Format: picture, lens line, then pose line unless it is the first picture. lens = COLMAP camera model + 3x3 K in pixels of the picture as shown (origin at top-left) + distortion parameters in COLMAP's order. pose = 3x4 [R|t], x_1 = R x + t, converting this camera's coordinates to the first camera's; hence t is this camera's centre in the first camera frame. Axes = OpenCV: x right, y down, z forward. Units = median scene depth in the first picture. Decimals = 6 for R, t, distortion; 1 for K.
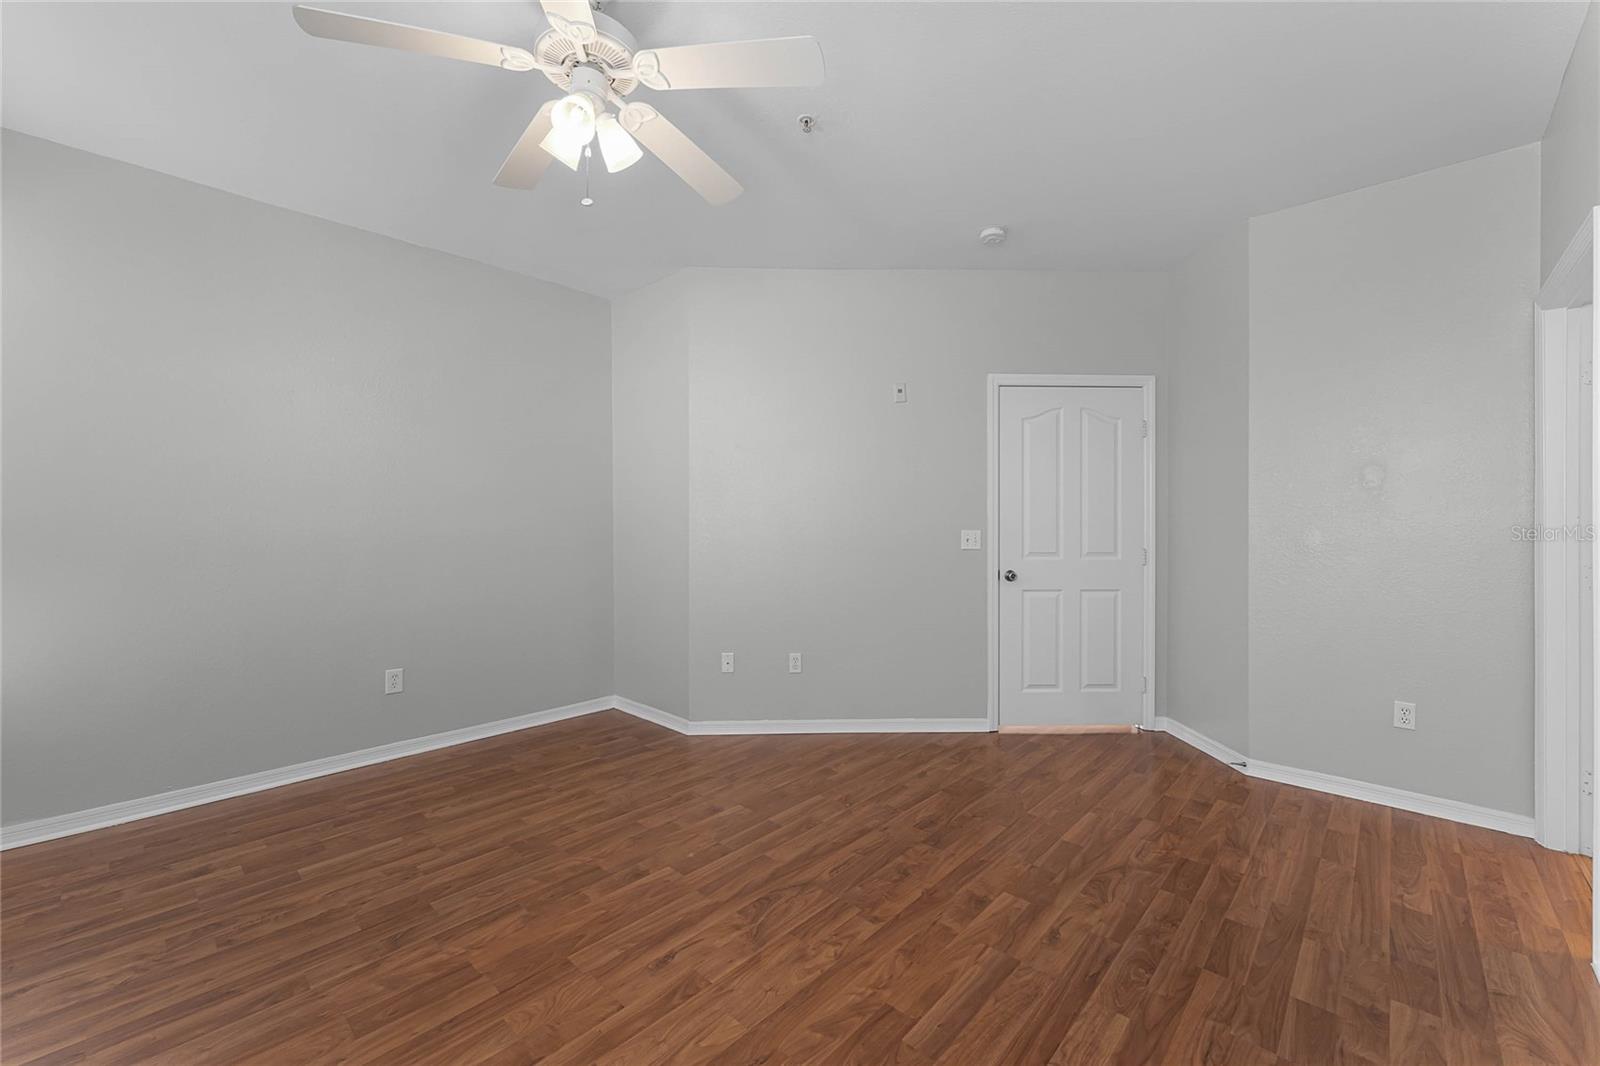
lens RADIAL K [[640.8, 0, 799.7], [0, 640.8, 536.0], [0, 0, 1]] dist [0.002365, -0.000231]
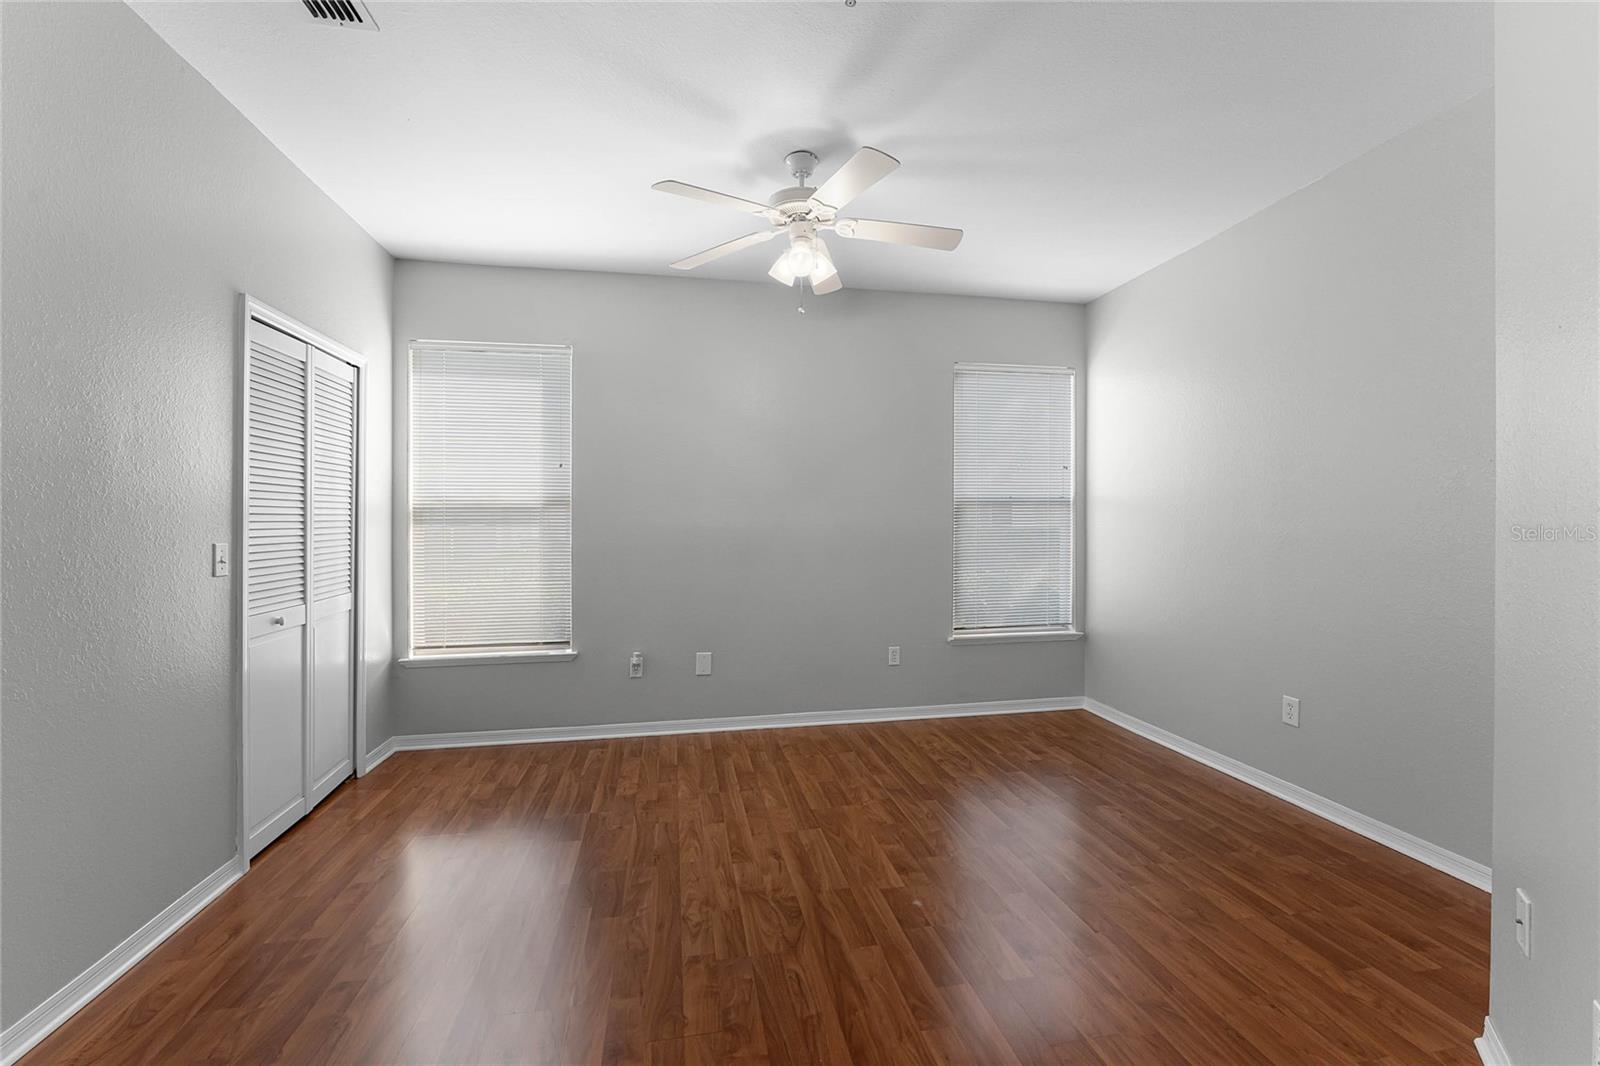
lens RADIAL K [[670.2, 0, 795.0], [0, 670.2, 525.4], [0, 0, 1]] dist [-0.002110, -0.000248]
pose [[-0.597941, 0.004247, -0.801529, 0.744855], [-0.012374, 0.999818, 0.014528, -0.039312], [0.801445, 0.018605, -0.597780, 1.562914]]
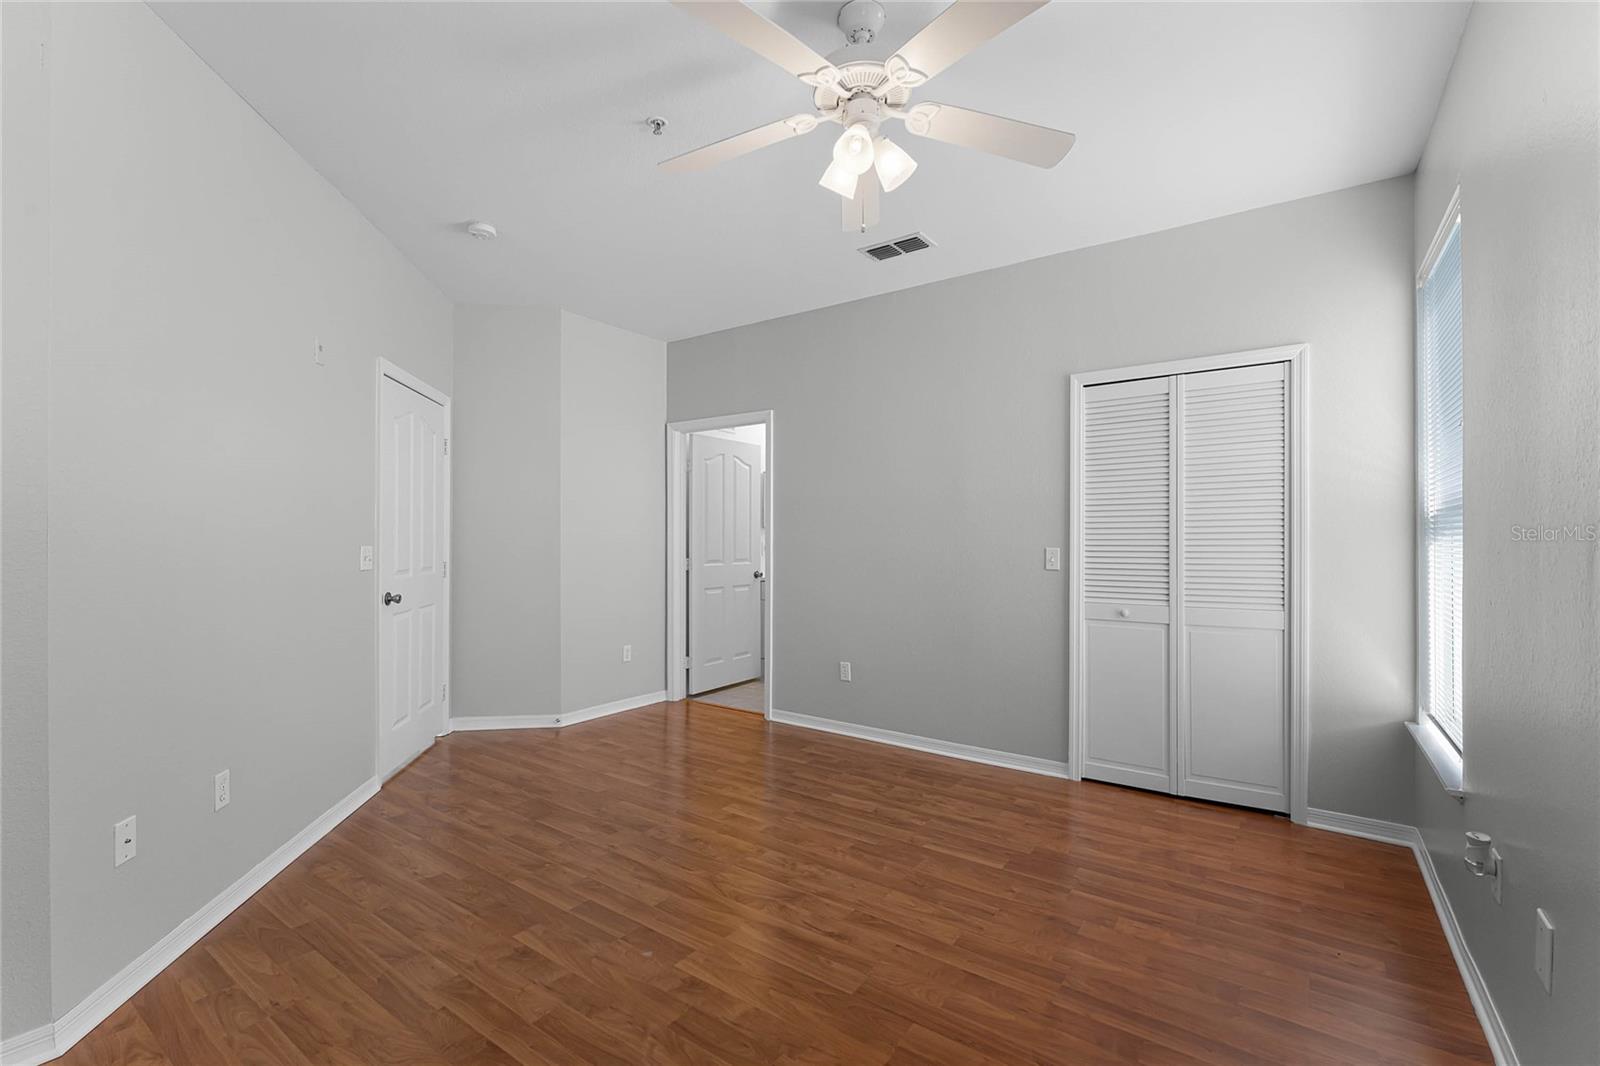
lens RADIAL K [[696.4, 0, 798.0], [0, 696.4, 529.8], [0, 0, 1]] dist [0.002611, 0.000251]
pose [[-0.125456, 0.011568, 0.992032, -1.178026], [0.015658, 0.999831, -0.009679, -0.021532], [-0.991976, 0.014319, -0.125616, 1.016471]]
